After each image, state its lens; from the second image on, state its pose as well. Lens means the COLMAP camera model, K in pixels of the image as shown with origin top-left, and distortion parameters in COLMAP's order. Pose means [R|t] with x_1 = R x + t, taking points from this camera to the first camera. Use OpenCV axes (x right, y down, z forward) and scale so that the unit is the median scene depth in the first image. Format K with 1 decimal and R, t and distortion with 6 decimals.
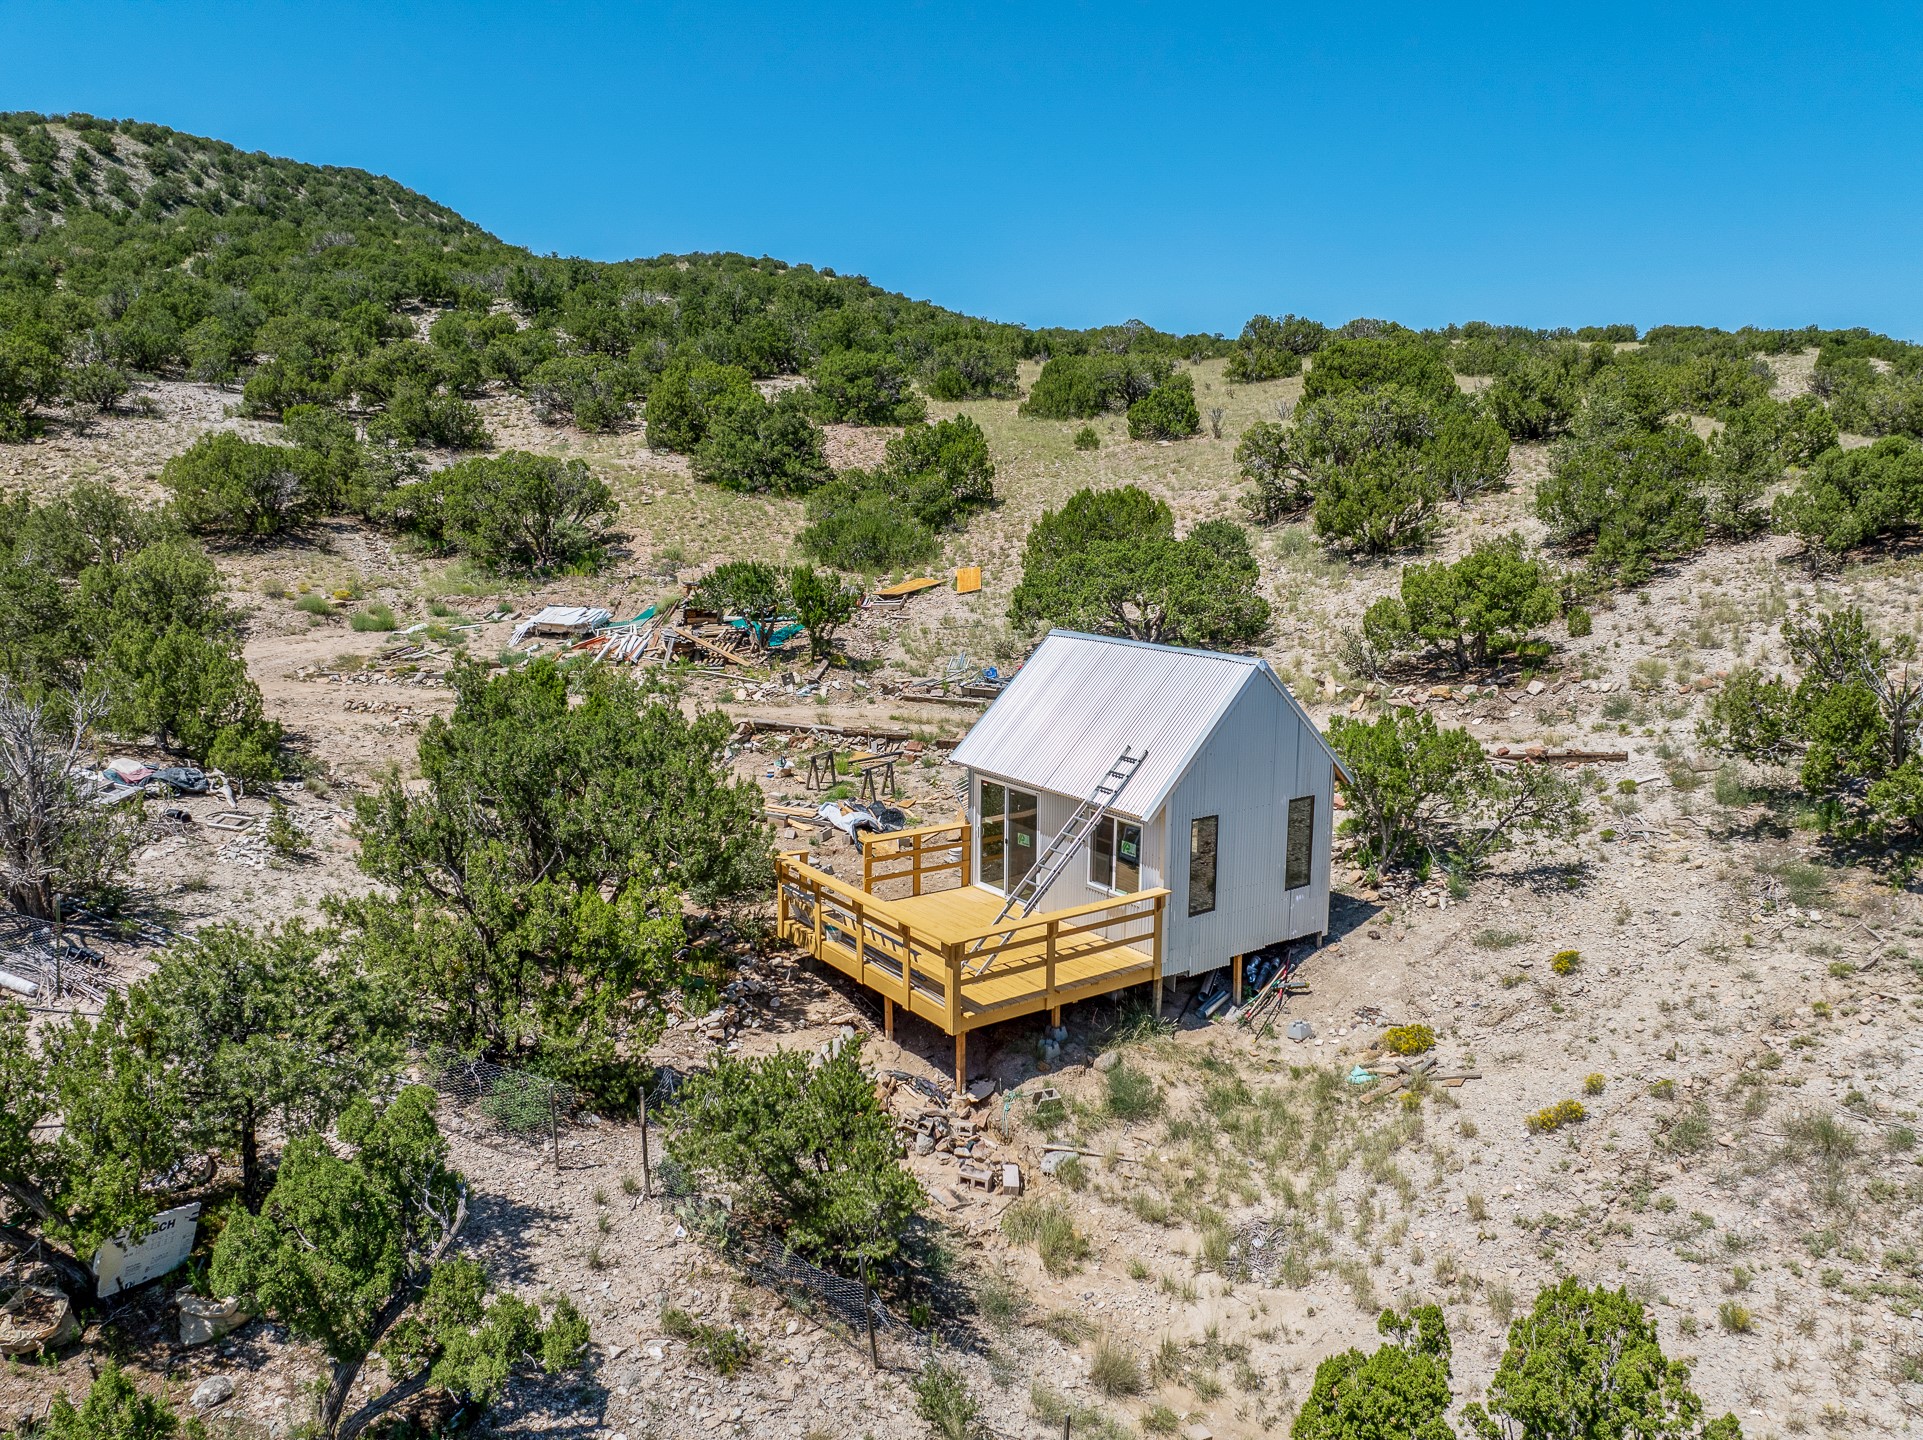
lens RADIAL K [[1368.3, 0, 967.9], [0, 1368.3, 728.0], [0, 0, 1]] dist [-0.034564, -0.001146]
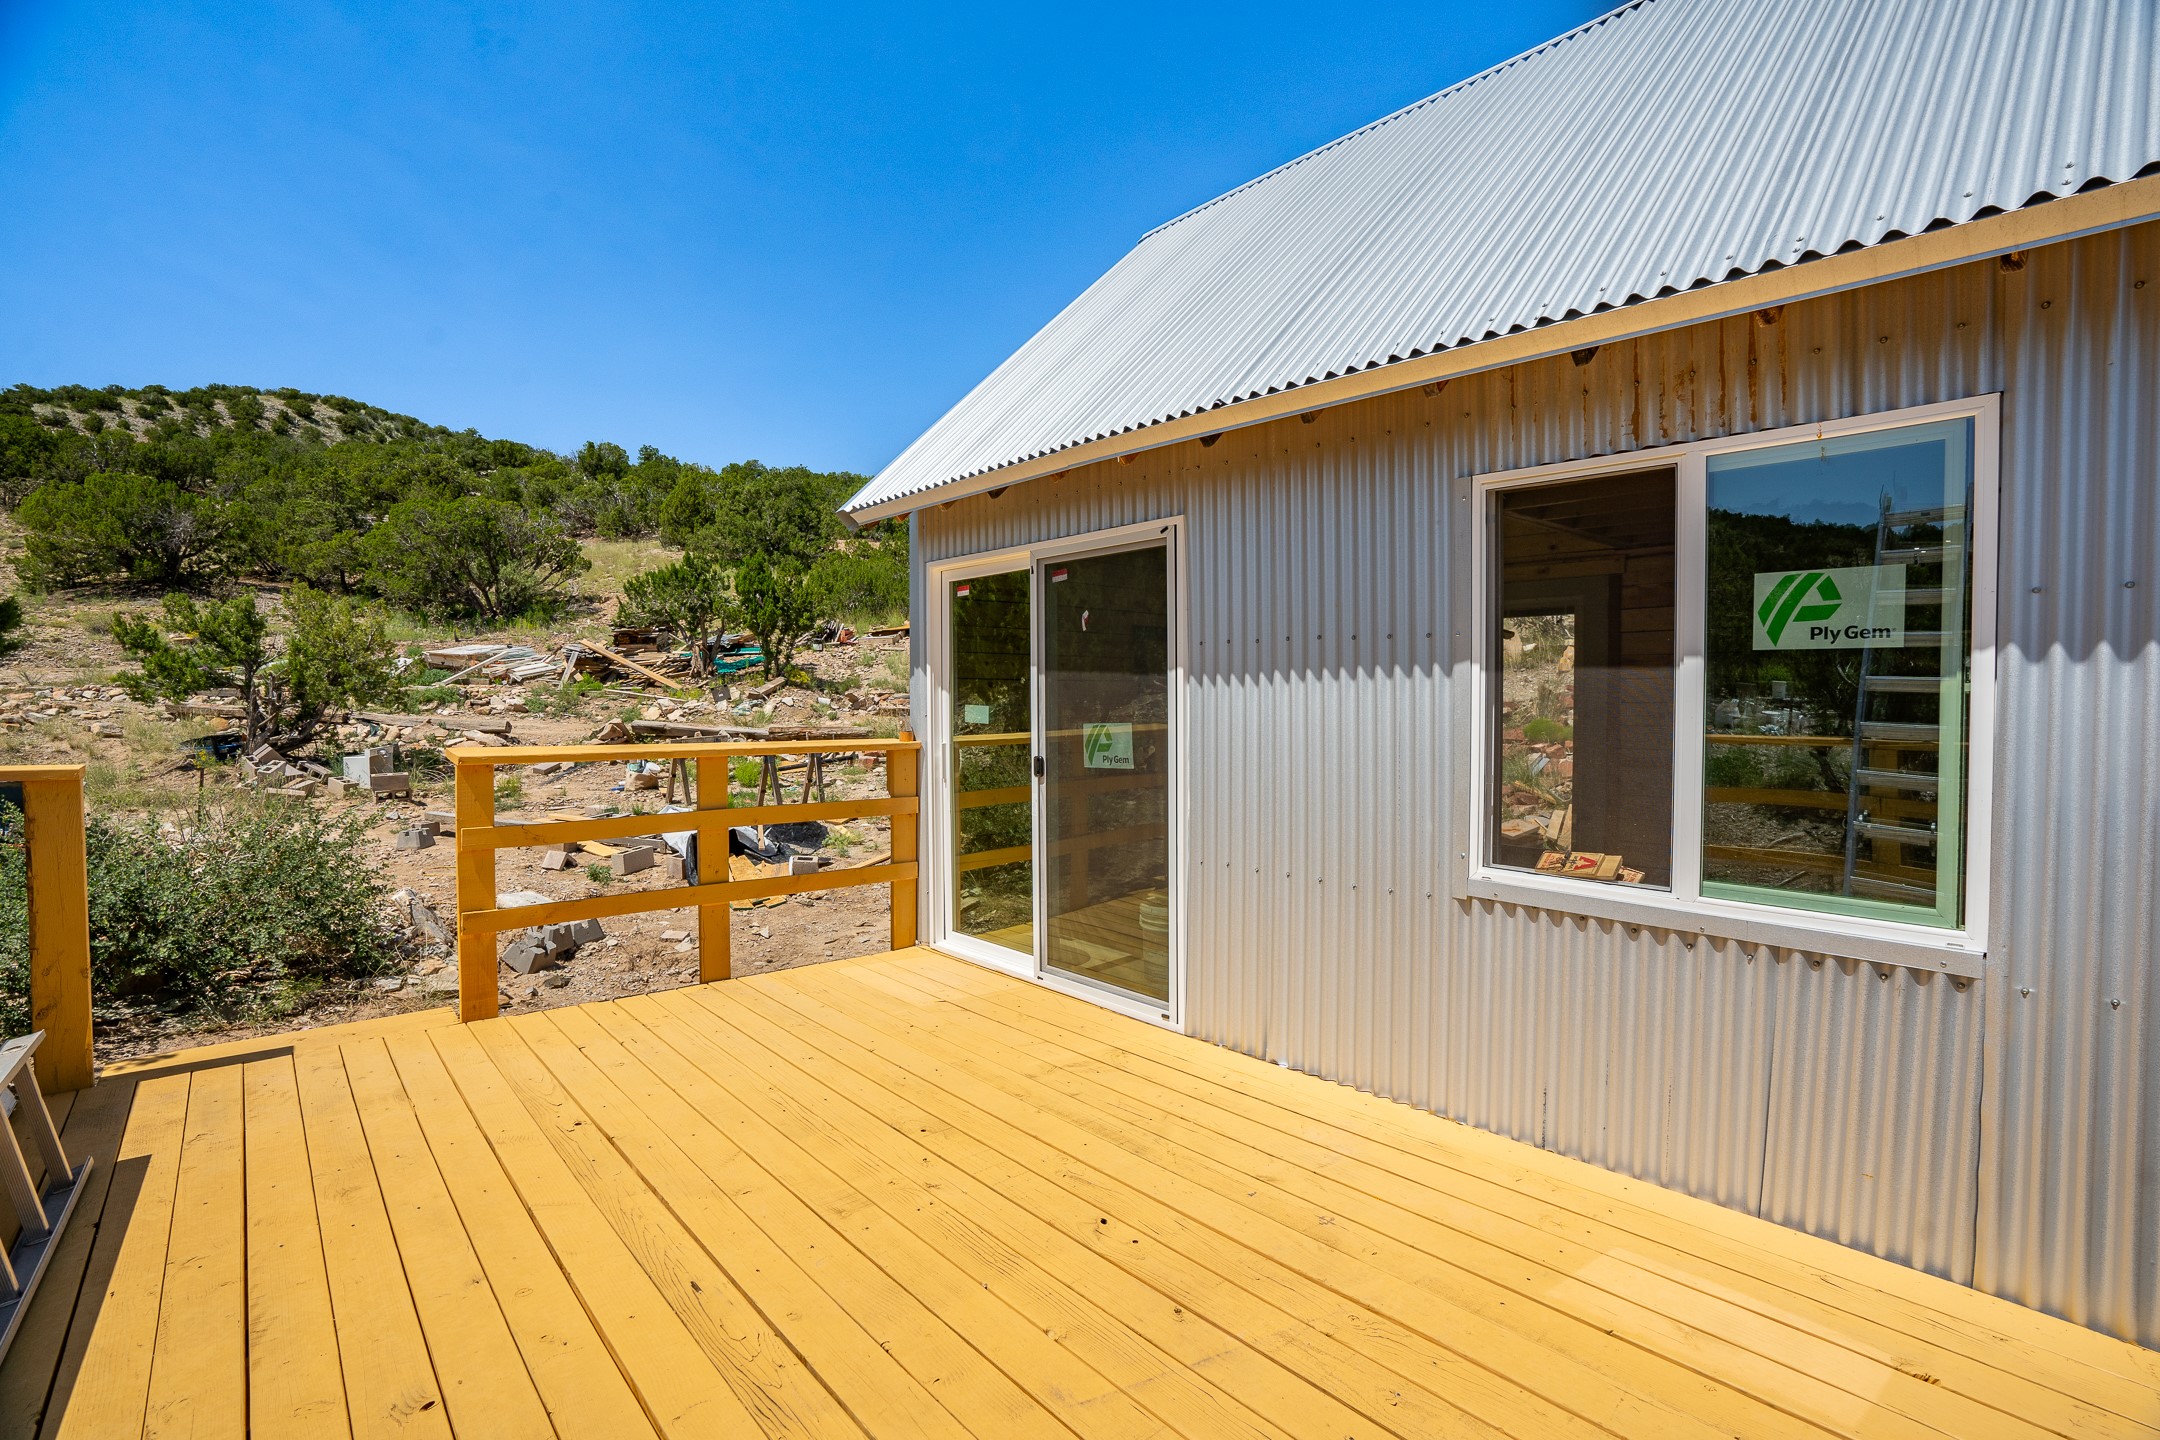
lens RADIAL K [[996.2, 0, 1076.2], [0, 996.2, 709.8], [0, 0, 1]] dist [-0.019291, 0.001077]
pose [[0.996102, -0.009367, 0.087714, 0.009956], [0.022945, 0.987634, -0.155091, 0.056455], [-0.085176, 0.156499, 0.983998, 0.441935]]
